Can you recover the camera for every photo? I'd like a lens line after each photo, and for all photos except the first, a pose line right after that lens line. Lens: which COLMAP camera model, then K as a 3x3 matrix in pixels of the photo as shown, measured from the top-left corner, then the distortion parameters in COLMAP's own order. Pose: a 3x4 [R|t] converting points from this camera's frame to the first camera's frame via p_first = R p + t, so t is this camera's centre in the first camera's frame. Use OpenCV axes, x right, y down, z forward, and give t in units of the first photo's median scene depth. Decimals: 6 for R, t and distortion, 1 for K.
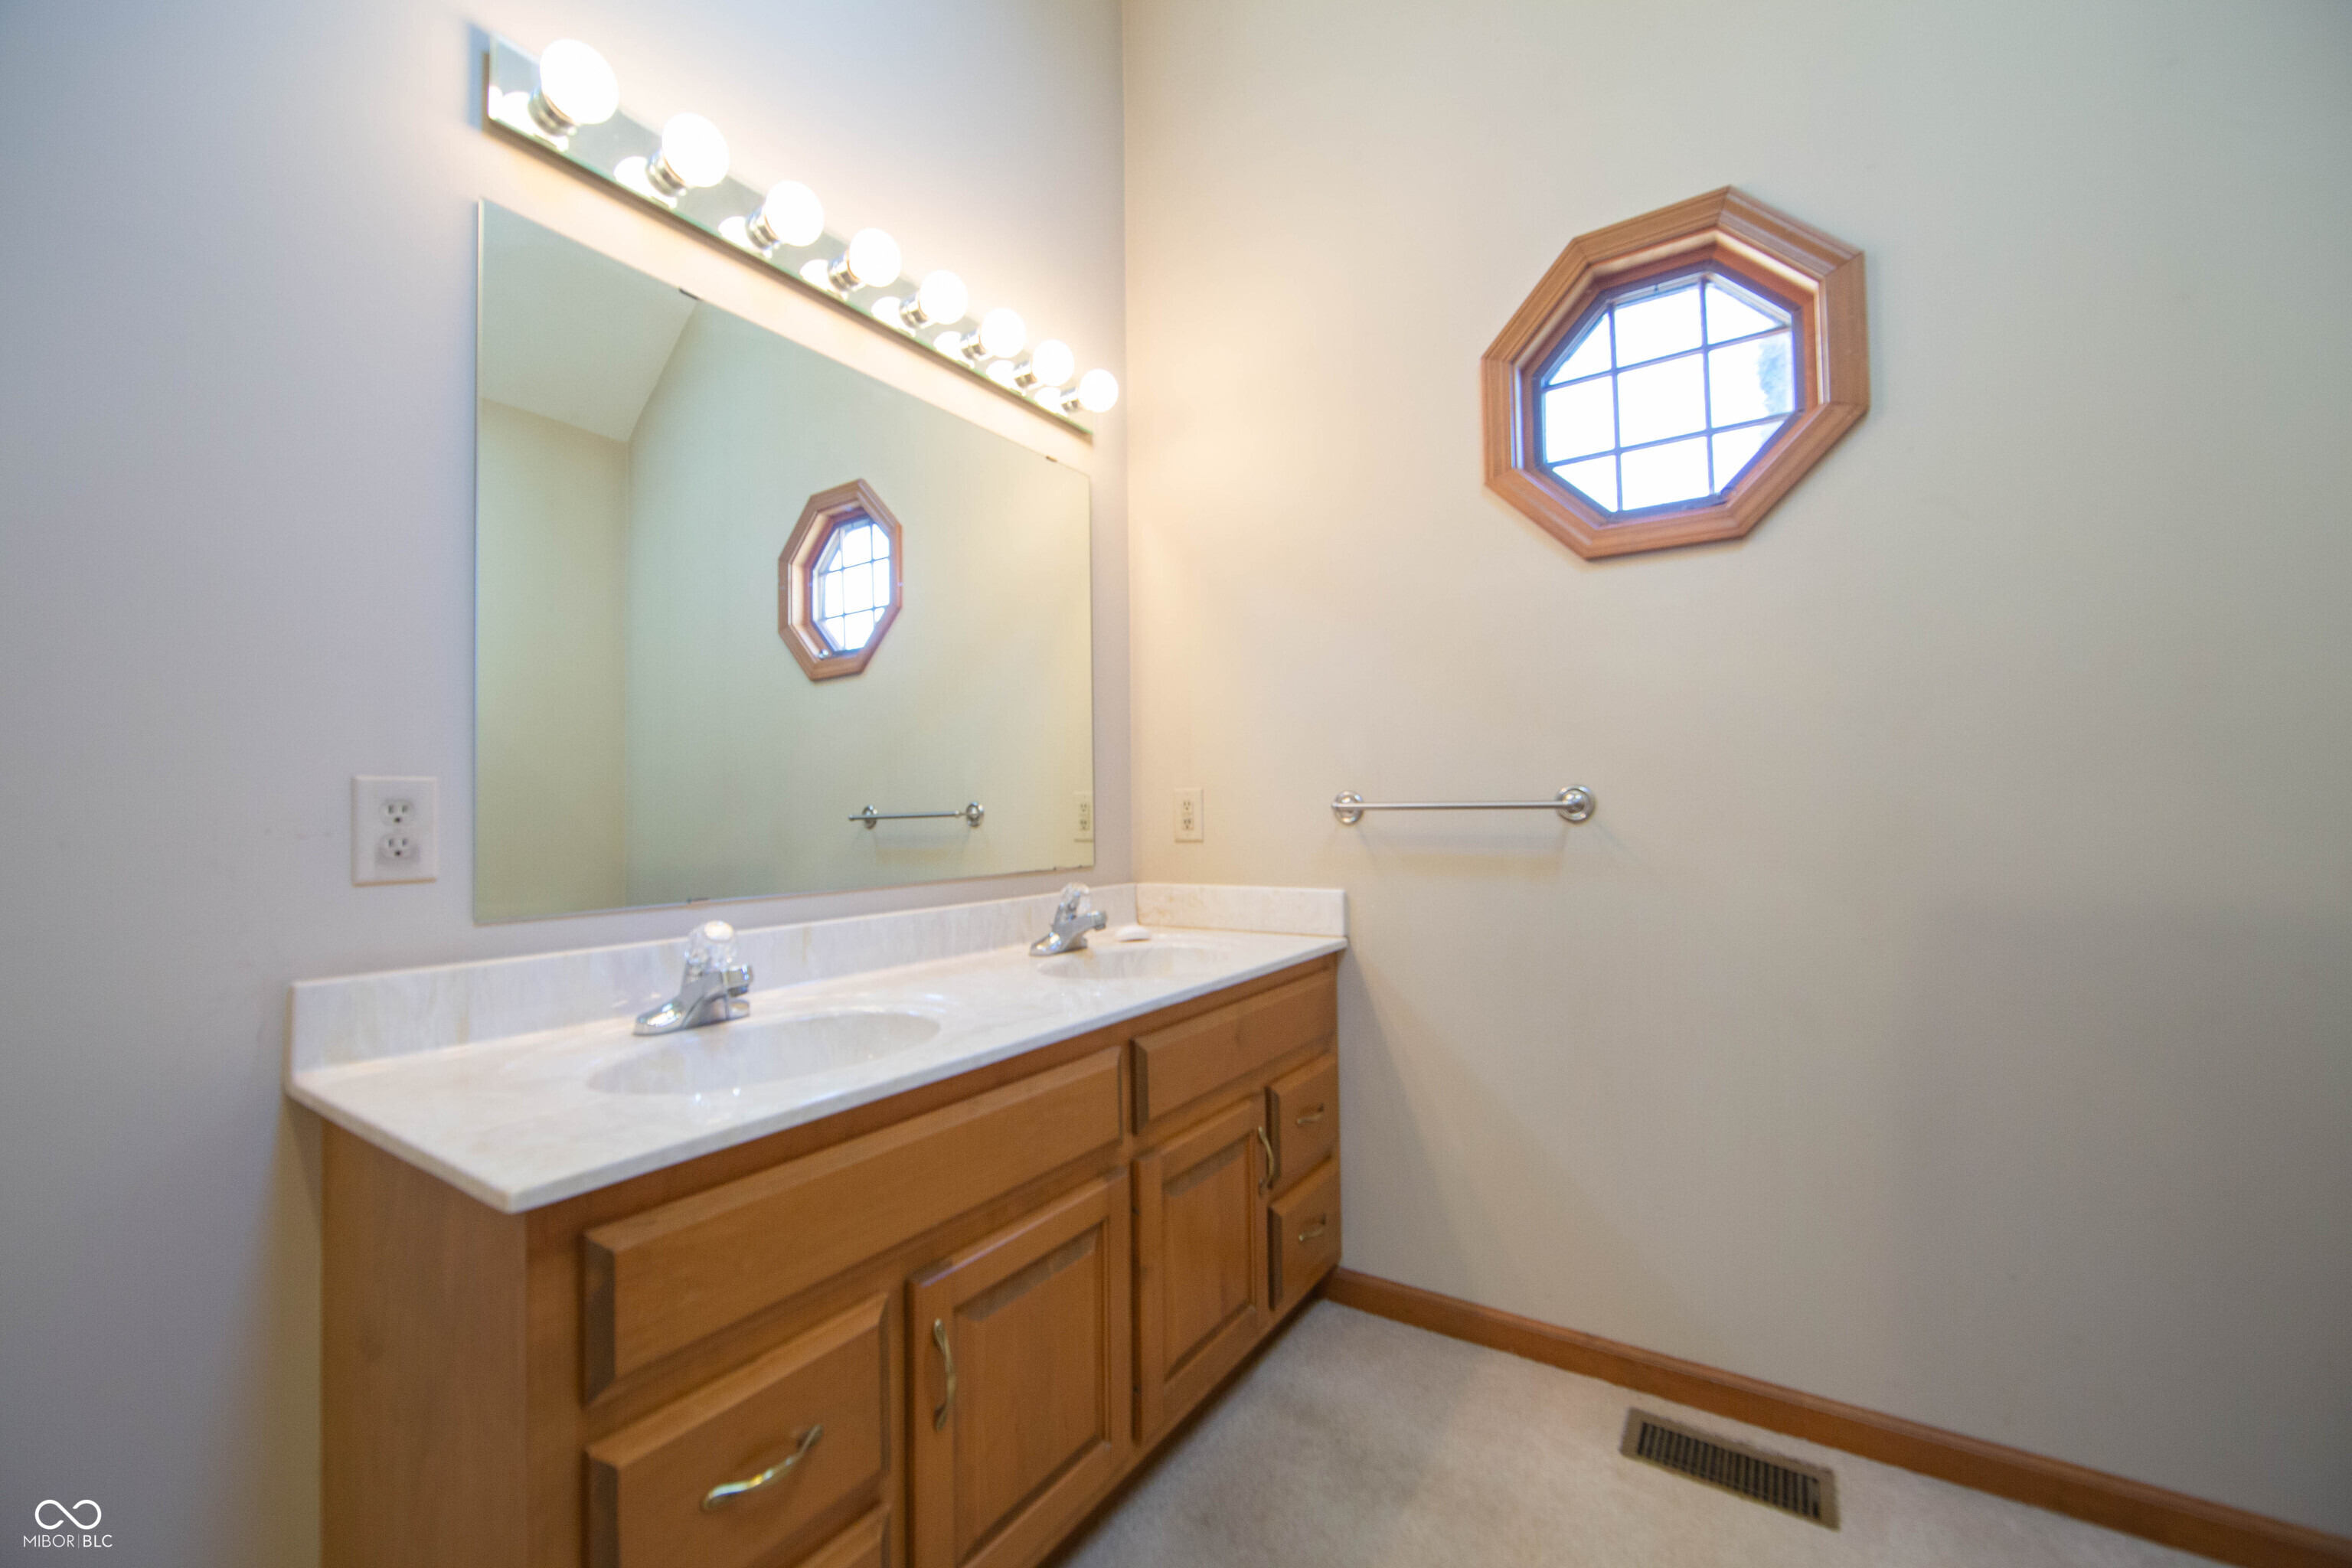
lens RADIAL K [[919.1, 0, 1180.0], [0, 919.1, 790.4], [0, 0, 1]] dist [-0.012213, 0.001369]
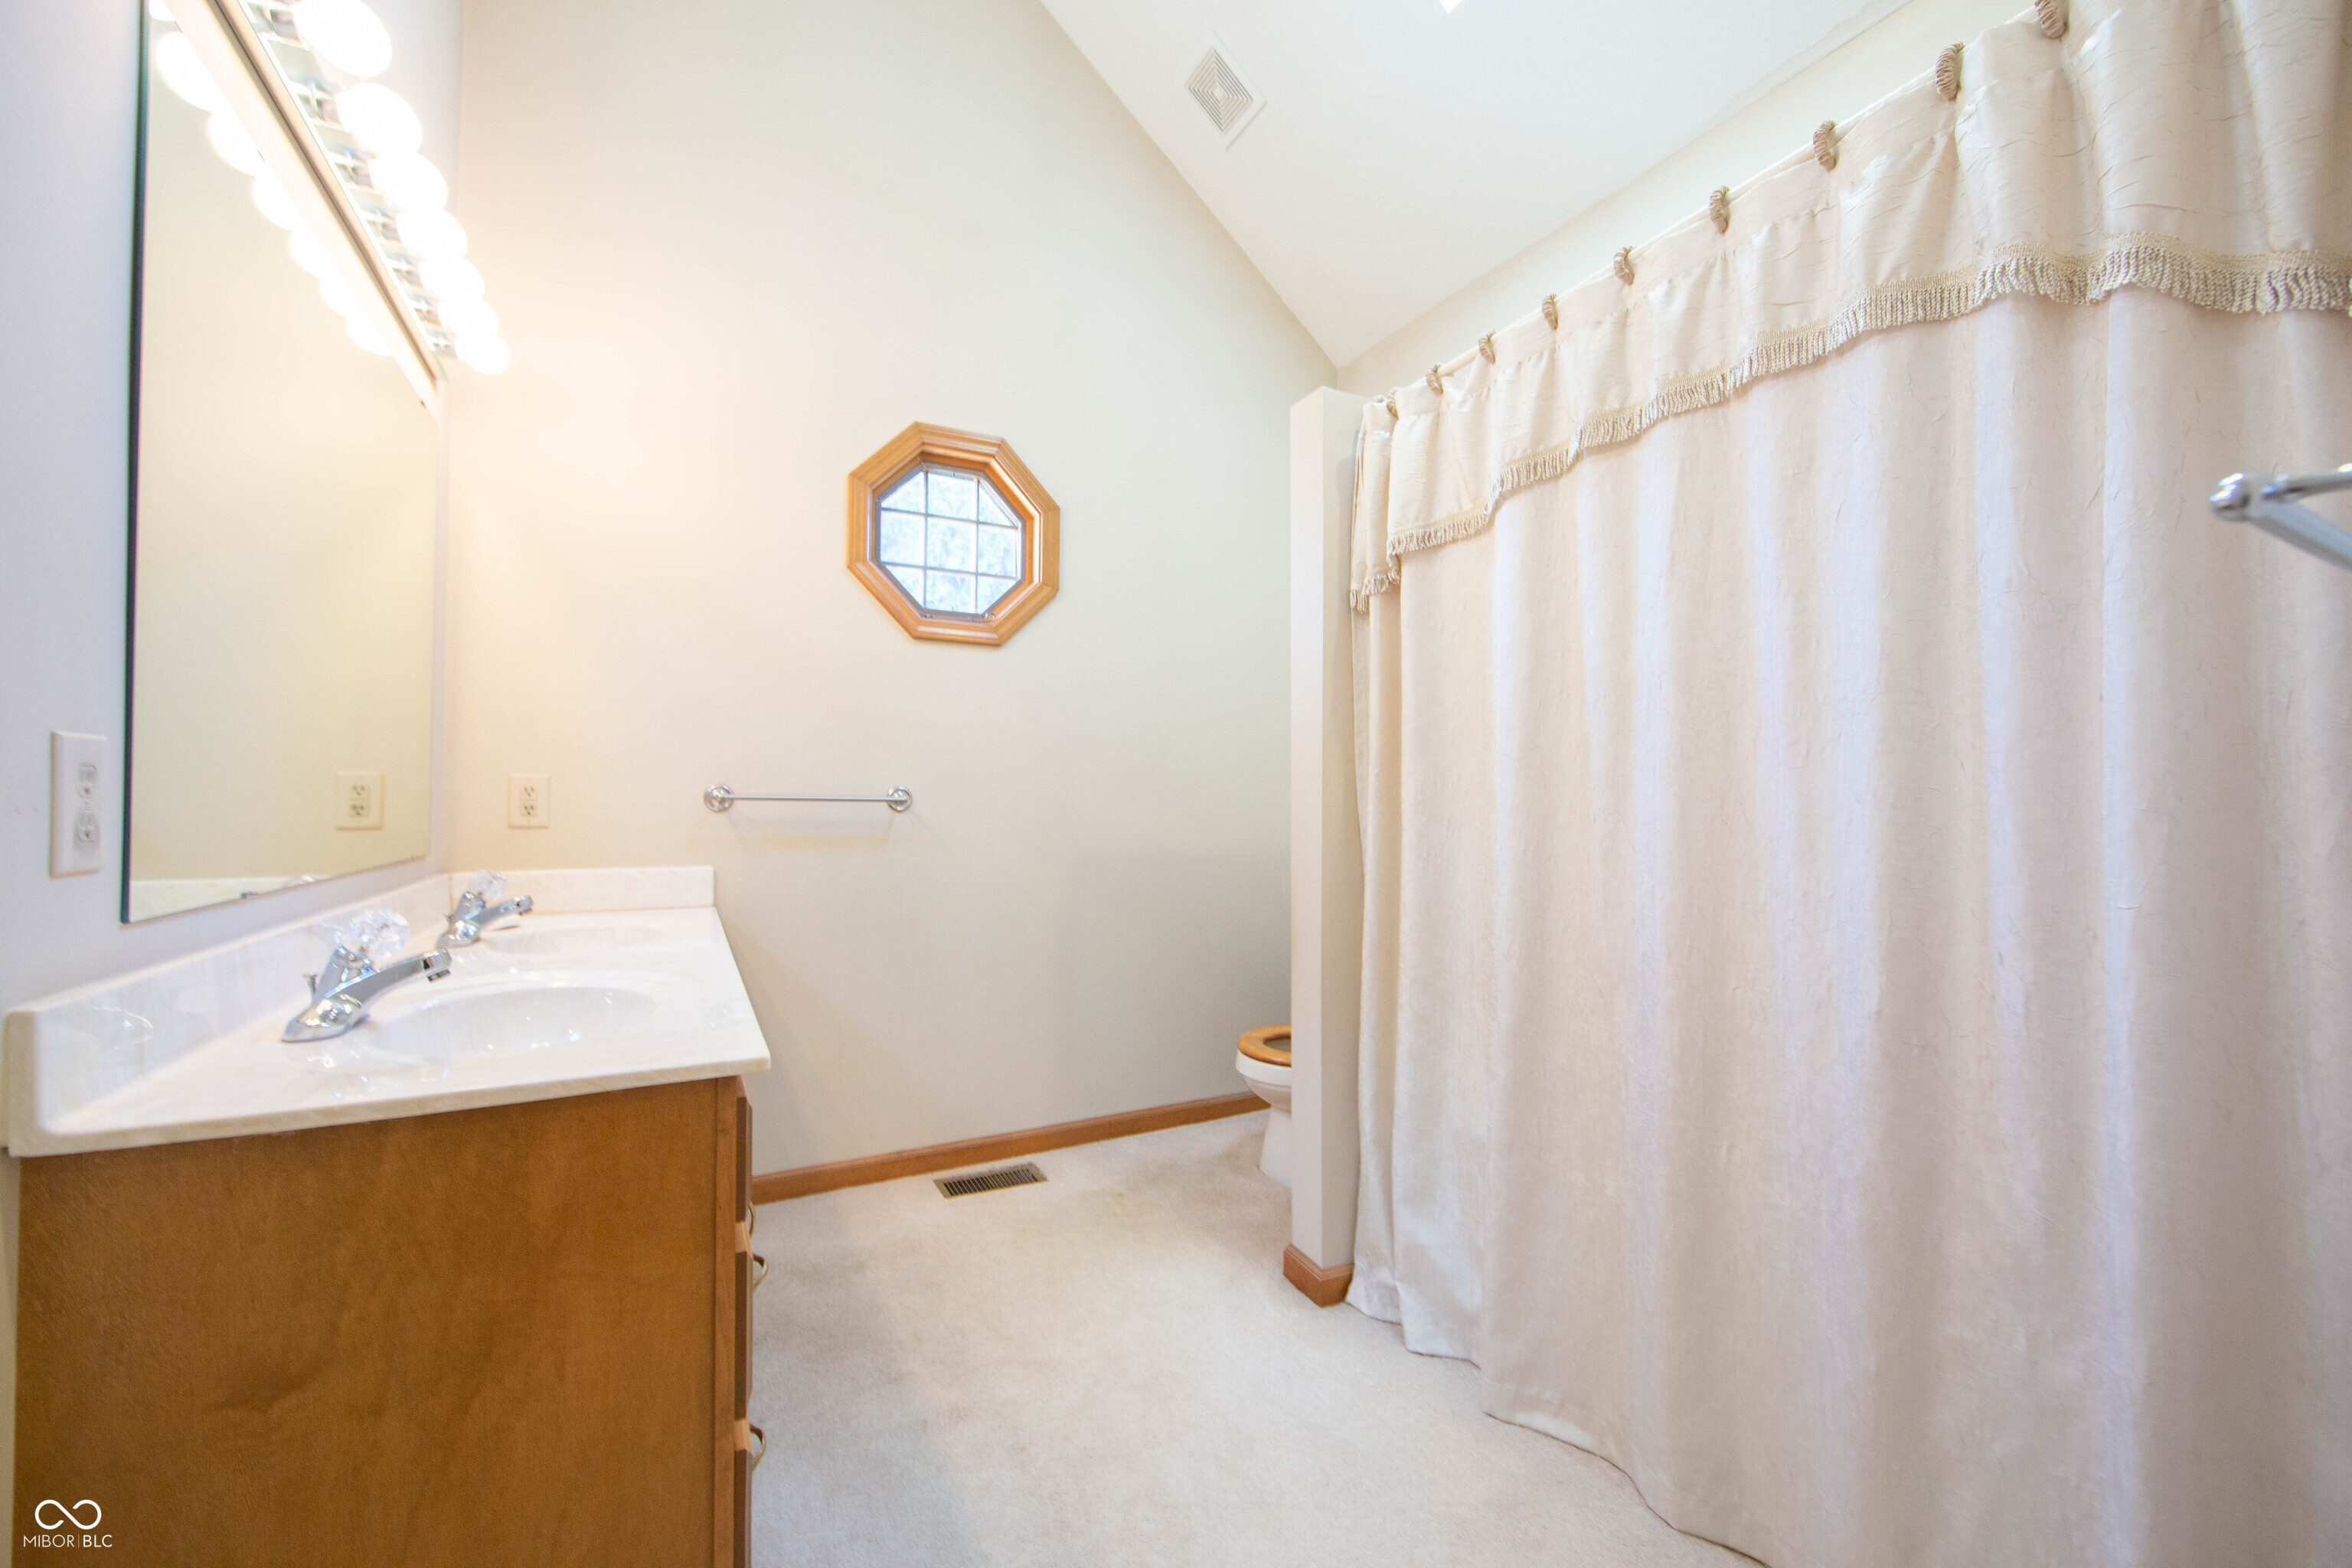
lens RADIAL K [[919.1, 0, 1177.8], [0, 919.1, 795.8], [0, 0, 1]] dist [-0.012213, 0.001369]
pose [[0.473750, 0.023457, 0.880347, -0.666017], [-0.032937, 0.999418, -0.008905, 0.008291], [-0.880043, -0.024777, 0.474246, -0.104773]]
